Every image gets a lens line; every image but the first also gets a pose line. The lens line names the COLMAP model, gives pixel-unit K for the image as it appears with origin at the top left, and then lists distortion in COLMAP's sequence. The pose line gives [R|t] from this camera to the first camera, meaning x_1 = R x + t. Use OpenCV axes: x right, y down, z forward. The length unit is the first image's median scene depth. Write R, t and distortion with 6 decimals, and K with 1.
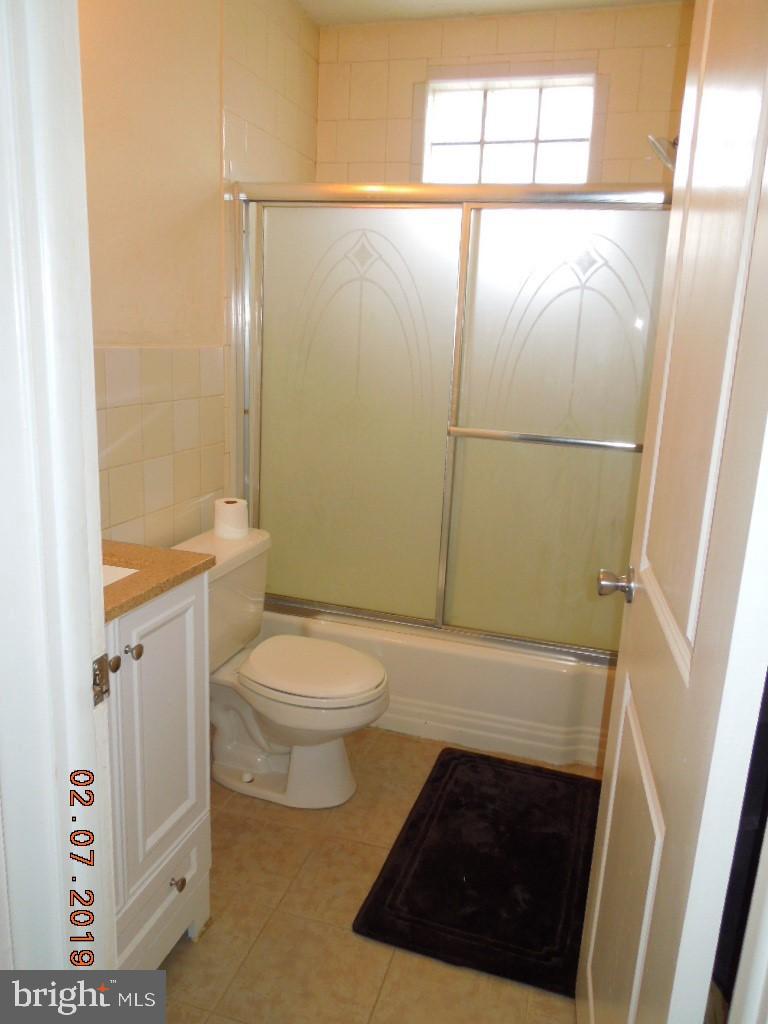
lens RADIAL K [[763.4, 0, 384.0], [0, 763.4, 512.0], [0, 0, 1]] dist [-0.000754, 0.002899]
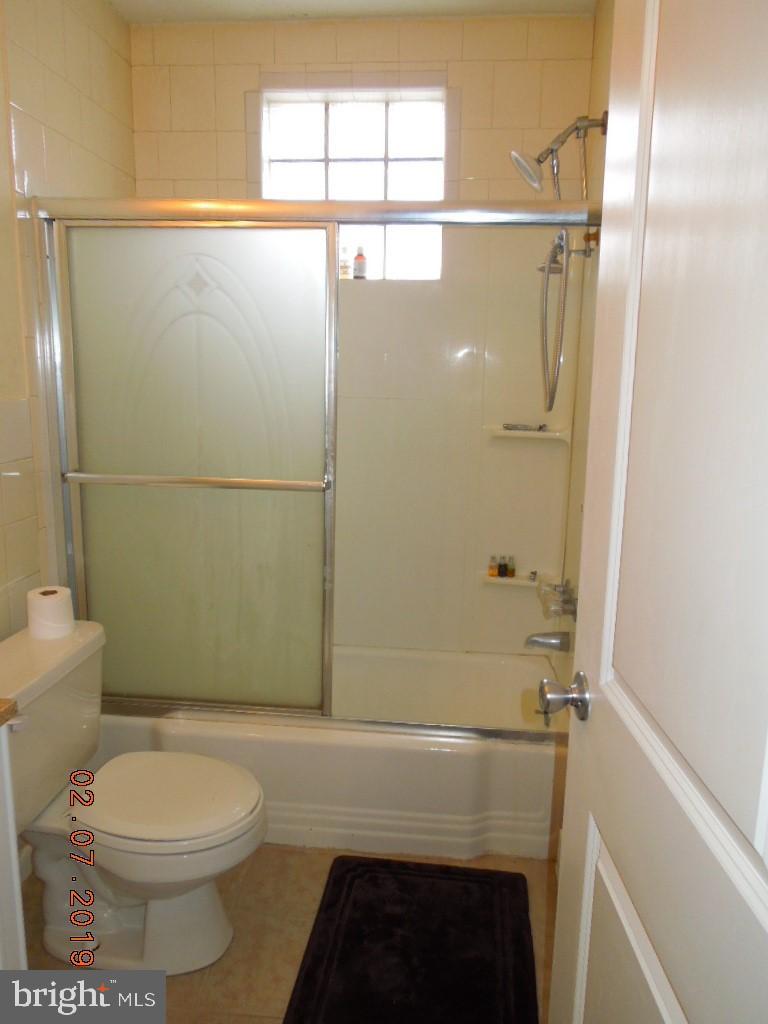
lens RADIAL K [[763.4, 0, 384.0], [0, 763.4, 512.0], [0, 0, 1]] dist [-0.000754, 0.002899]
pose [[0.978984, -0.065760, 0.193046, -0.006776], [0.073266, 0.996799, -0.031992, -0.043843], [-0.190325, 0.045464, 0.980668, 0.146298]]
